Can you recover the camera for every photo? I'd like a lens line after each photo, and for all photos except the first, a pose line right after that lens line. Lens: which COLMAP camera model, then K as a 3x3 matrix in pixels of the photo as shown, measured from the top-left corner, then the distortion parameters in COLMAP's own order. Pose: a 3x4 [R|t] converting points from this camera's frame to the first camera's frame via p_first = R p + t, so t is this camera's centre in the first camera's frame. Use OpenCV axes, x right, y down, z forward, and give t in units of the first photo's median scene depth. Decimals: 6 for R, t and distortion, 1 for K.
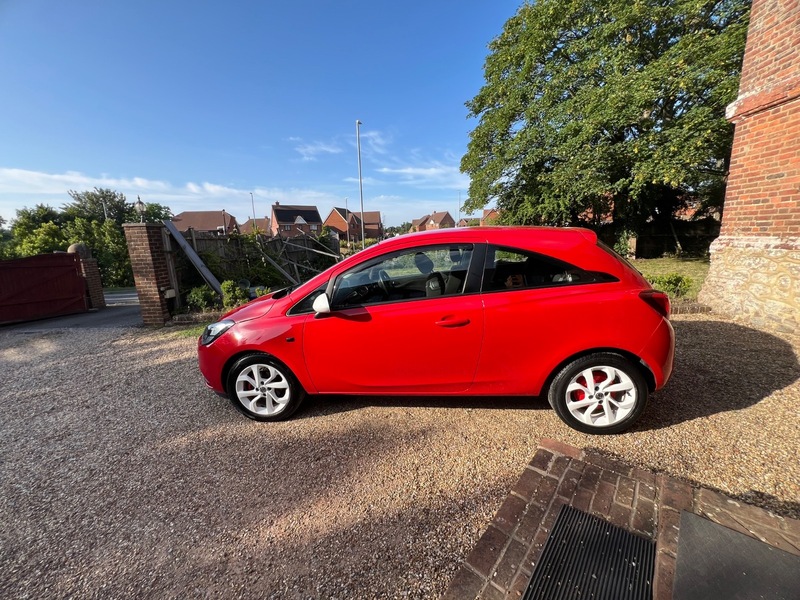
lens RADIAL K [[319.8, 0, 399.6], [0, 319.8, 303.5], [0, 0, 1]] dist [-0.000698, -0.000305]
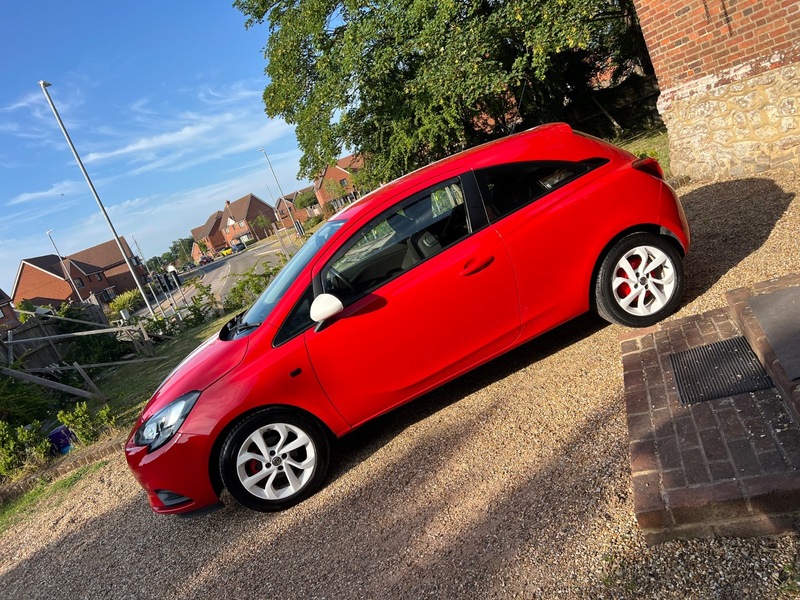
lens RADIAL K [[602.5, 0, 401.8], [0, 602.5, 305.2], [0, 0, 1]] dist [0.060010, -0.065333]
pose [[0.873705, -0.376592, 0.307926, -0.123390], [0.400958, 0.915929, -0.017497, 0.023058], [-0.275450, 0.138753, 0.951249, -0.105518]]
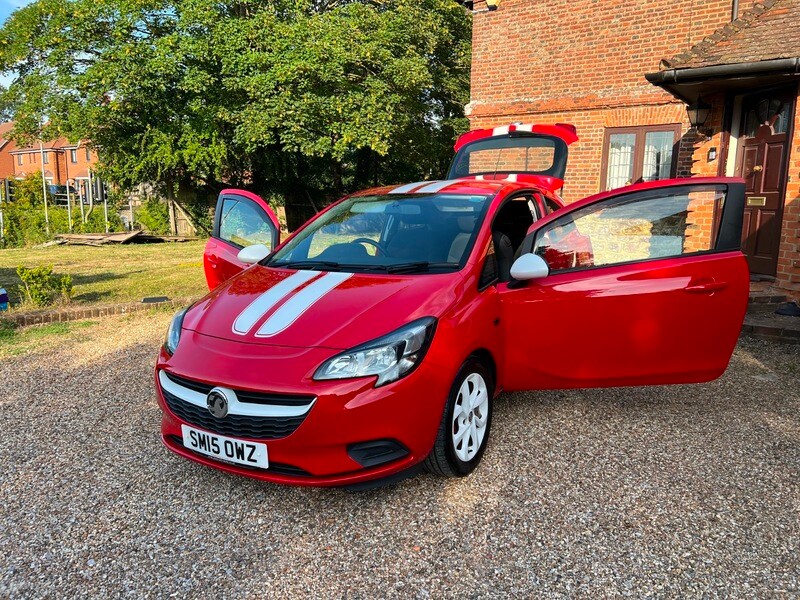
lens RADIAL K [[602.5, 0, 407.1], [0, 602.5, 310.2], [0, 0, 1]] dist [0.060010, -0.065333]
pose [[0.498755, -0.108117, 0.859973, -0.634596], [0.139221, 0.989300, 0.043633, 0.041094], [-0.855489, 0.097964, 0.508470, -0.004077]]
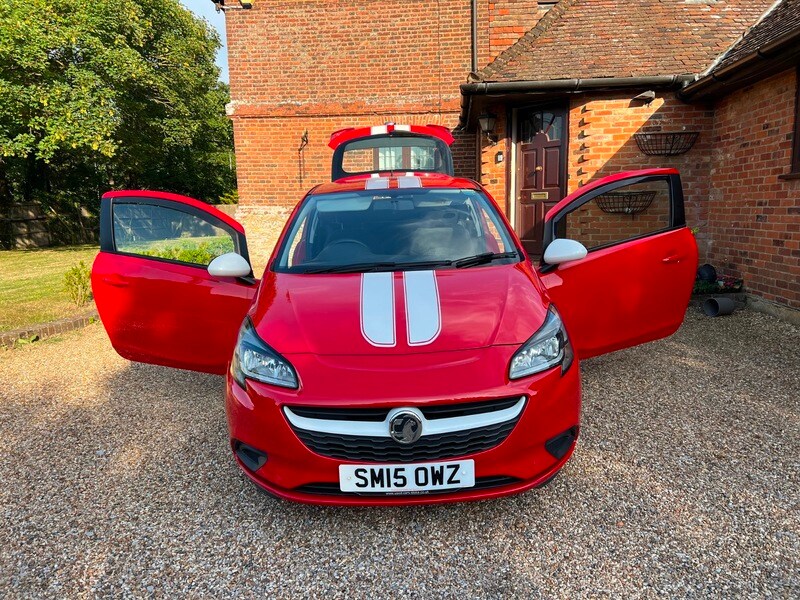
lens RADIAL K [[602.5, 0, 397.5], [0, 602.5, 301.5], [0, 0, 1]] dist [0.060010, -0.065333]
pose [[0.003754, -0.116696, 0.993161, -0.673793], [0.218463, 0.969273, 0.113063, 0.008489], [-0.975838, 0.216544, 0.029132, 0.195155]]
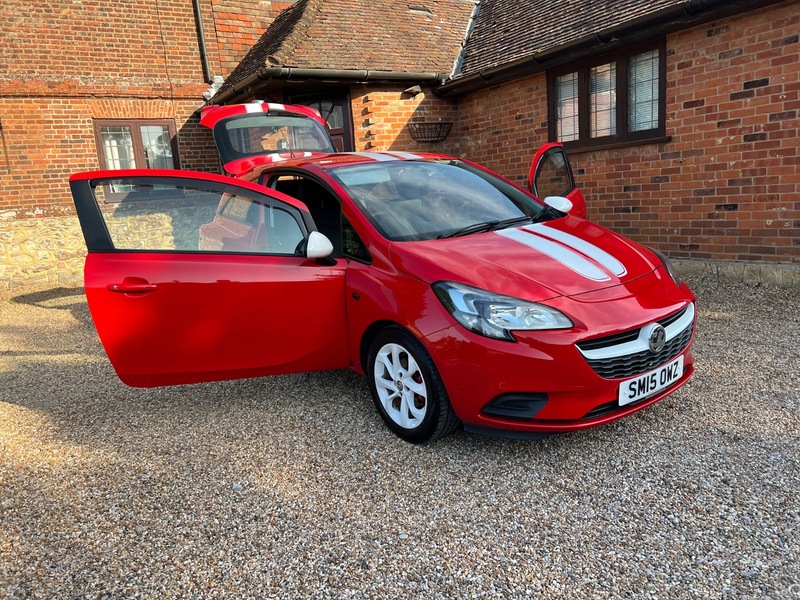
lens RADIAL K [[602.5, 0, 396.6], [0, 602.5, 307.3], [0, 0, 1]] dist [0.060010, -0.065333]
pose [[-0.585866, -0.073841, 0.807037, -0.604580], [0.257833, 0.927112, 0.272001, -0.038730], [-0.768299, 0.367437, -0.524125, 0.444214]]
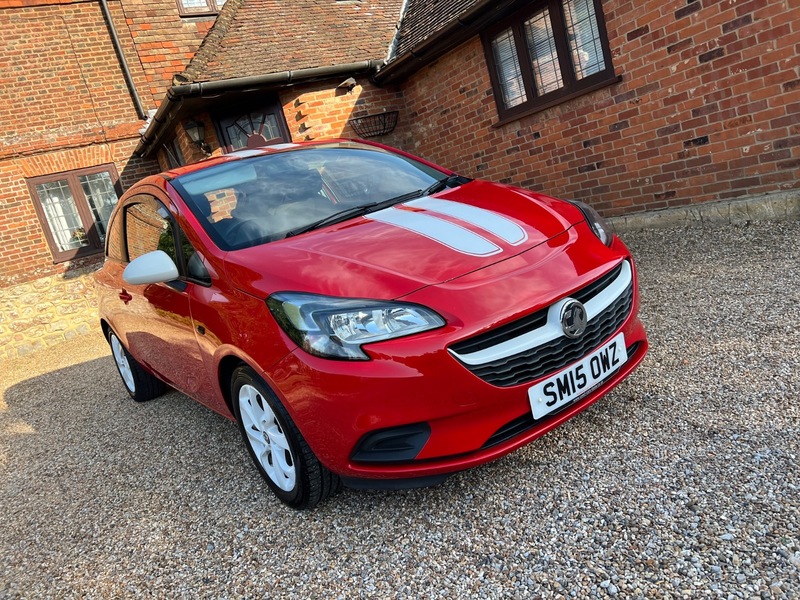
lens RADIAL K [[602.5, 0, 408.0], [0, 602.5, 303.9], [0, 0, 1]] dist [0.060010, -0.065333]
pose [[-0.564015, 0.041615, 0.824715, -0.587307], [0.425958, 0.870262, 0.247395, 0.002986], [-0.707423, 0.490829, -0.508567, 0.351396]]
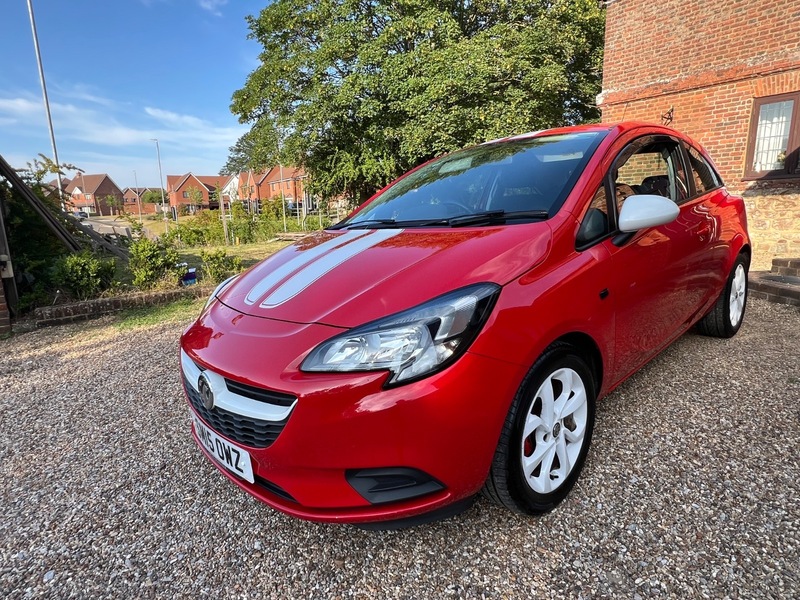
lens RADIAL K [[464.1, 0, 400.7], [0, 464.1, 310.7], [0, 0, 1]] dist [-0.004447, 0.002330]
pose [[0.738889, -0.128663, 0.661430, -0.502508], [0.136689, 0.989812, 0.039844, 0.057182], [-0.659818, 0.060970, 0.748948, 0.041259]]
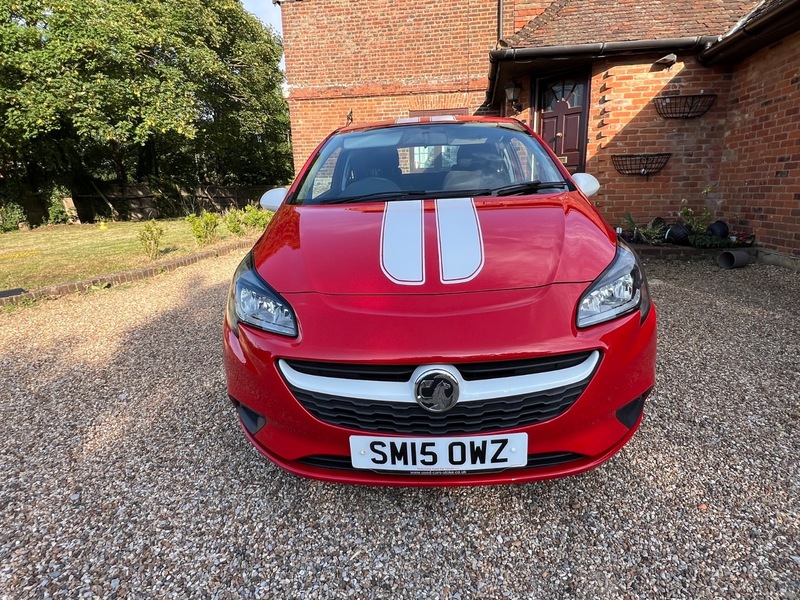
lens RADIAL K [[464.1, 0, 403.0], [0, 464.1, 309.2], [0, 0, 1]] dist [-0.004447, 0.002330]
pose [[0.060817, -0.209665, 0.975880, -0.573728], [0.221747, 0.956096, 0.191595, 0.032515], [-0.973206, 0.204747, 0.104639, 0.200123]]
